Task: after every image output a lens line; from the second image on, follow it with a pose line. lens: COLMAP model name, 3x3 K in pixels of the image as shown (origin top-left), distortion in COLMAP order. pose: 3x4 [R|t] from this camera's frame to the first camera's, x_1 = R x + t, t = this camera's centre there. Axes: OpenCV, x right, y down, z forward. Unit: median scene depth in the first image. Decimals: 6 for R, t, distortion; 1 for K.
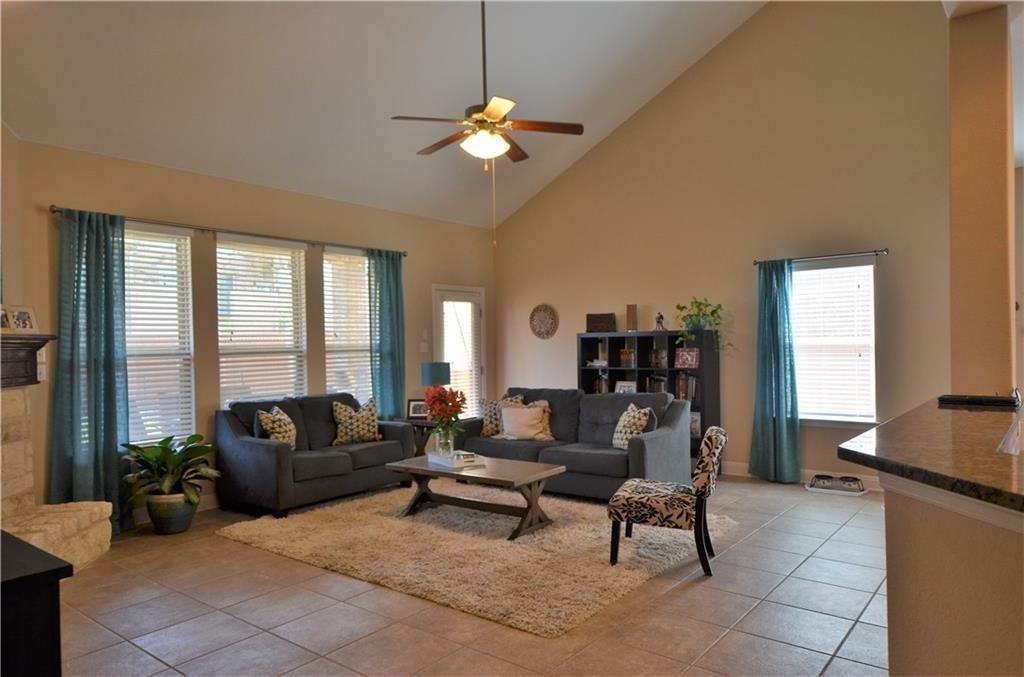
lens RADIAL K [[670.6, 0, 508.5], [0, 670.6, 346.0], [0, 0, 1]] dist [0.049919, -0.033735]
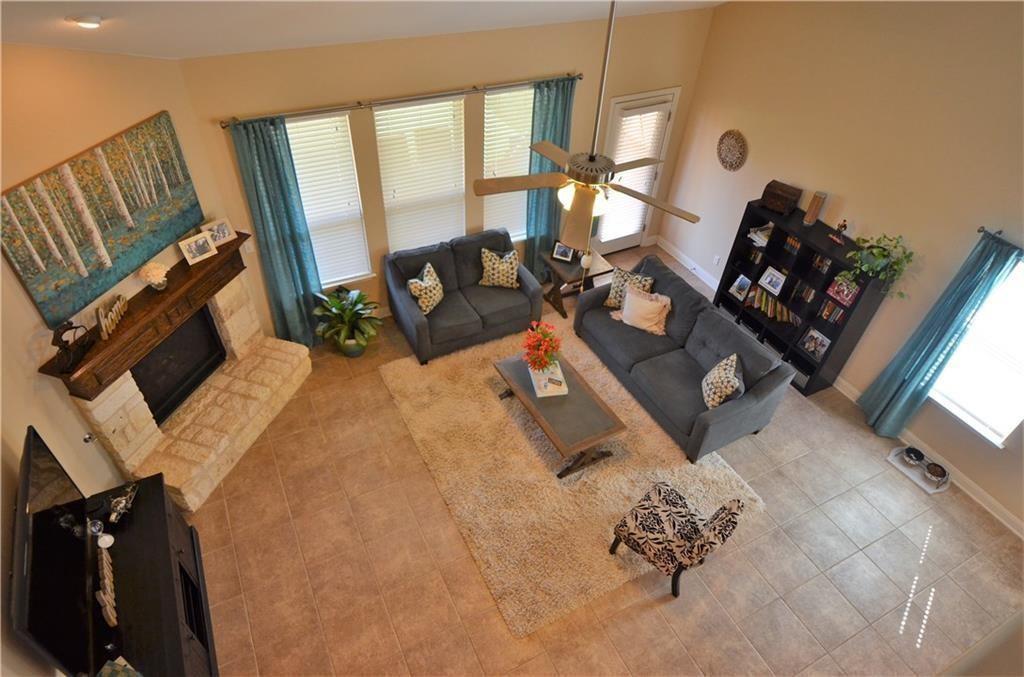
lens RADIAL K [[595.3, 0, 510.3], [0, 595.3, 349.8], [0, 0, 1]] dist [0.048763, -0.043331]
pose [[0.912264, 0.315991, -0.260622, 0.104804], [-0.061161, 0.734234, 0.676136, -0.503459], [0.405010, -0.600875, 0.689141, 0.239051]]
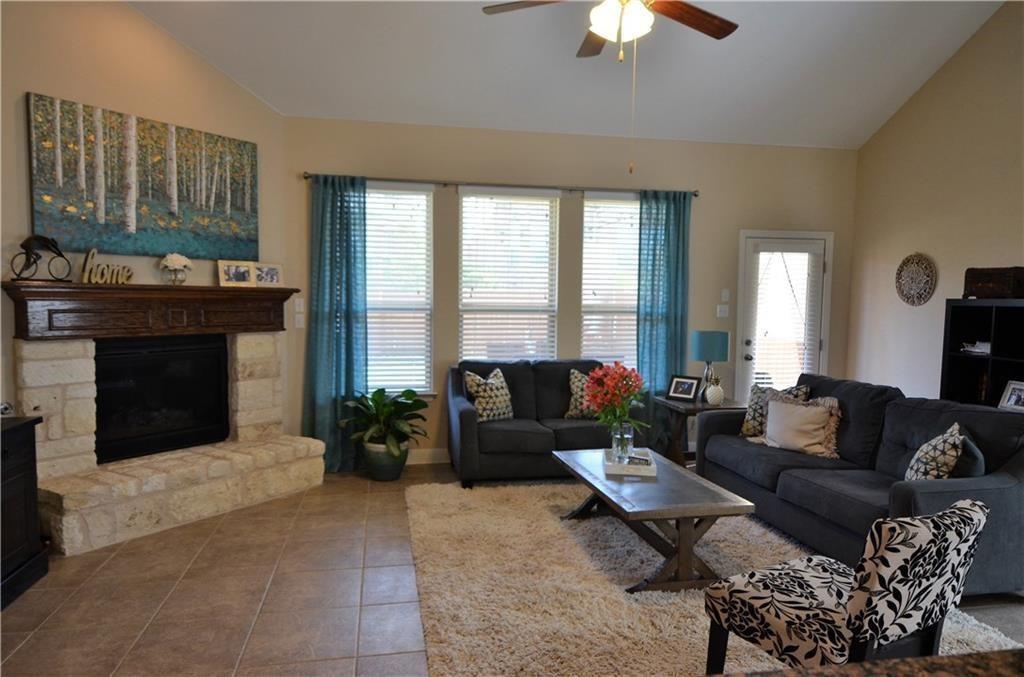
lens RADIAL K [[670.6, 0, 508.5], [0, 670.6, 346.0], [0, 0, 1]] dist [0.049919, -0.033735]
pose [[0.758390, 0.074515, -0.647527, 0.262443], [-0.030406, 0.996407, 0.079051, -0.015846], [0.651091, -0.040263, 0.757931, 0.295533]]
